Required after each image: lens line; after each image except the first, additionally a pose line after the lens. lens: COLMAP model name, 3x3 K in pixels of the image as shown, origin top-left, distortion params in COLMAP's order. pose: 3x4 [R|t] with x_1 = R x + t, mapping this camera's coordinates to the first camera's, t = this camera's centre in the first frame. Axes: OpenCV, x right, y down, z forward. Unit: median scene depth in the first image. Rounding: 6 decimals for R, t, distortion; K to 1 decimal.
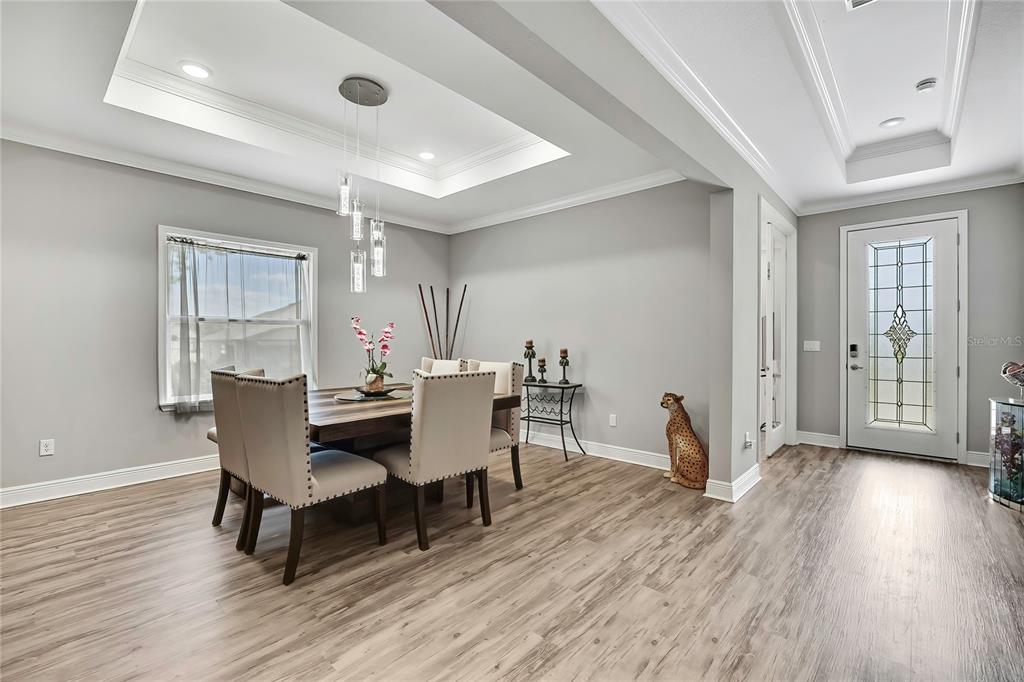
lens RADIAL K [[441.2, 0, 527.5], [0, 441.2, 340.9], [0, 0, 1]] dist [-0.014087, 0.000275]
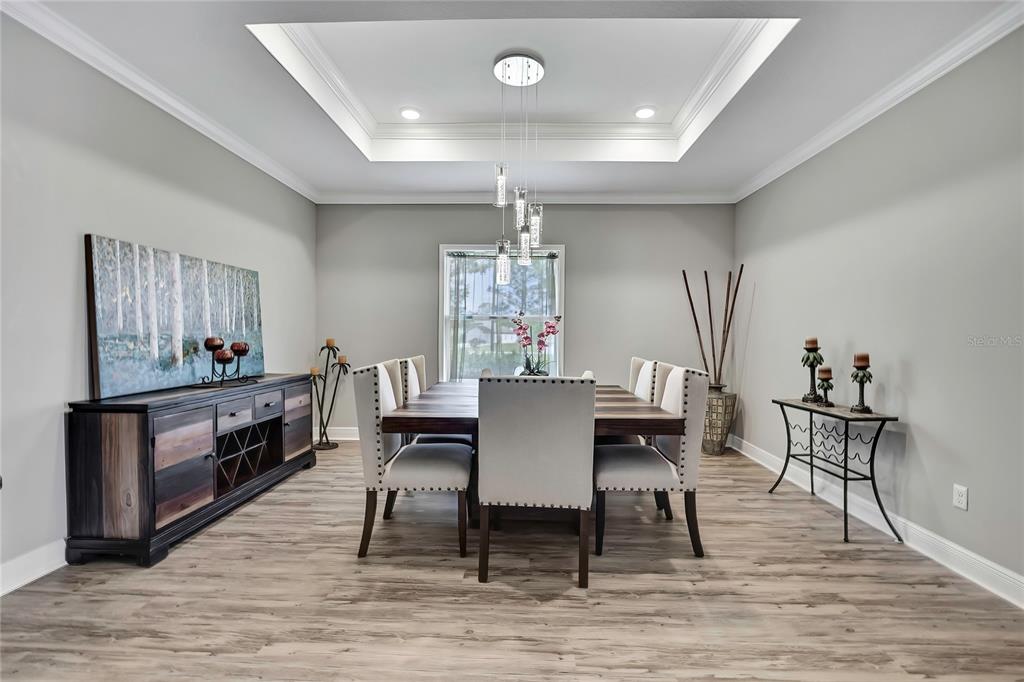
lens RADIAL K [[441.2, 0, 527.5], [0, 441.2, 340.9], [0, 0, 1]] dist [-0.014087, 0.000275]
pose [[0.639504, 0.017597, -0.768587, 0.336689], [-0.012246, 0.999844, 0.012703, -0.001277], [0.768691, 0.001288, 0.639619, 0.376900]]
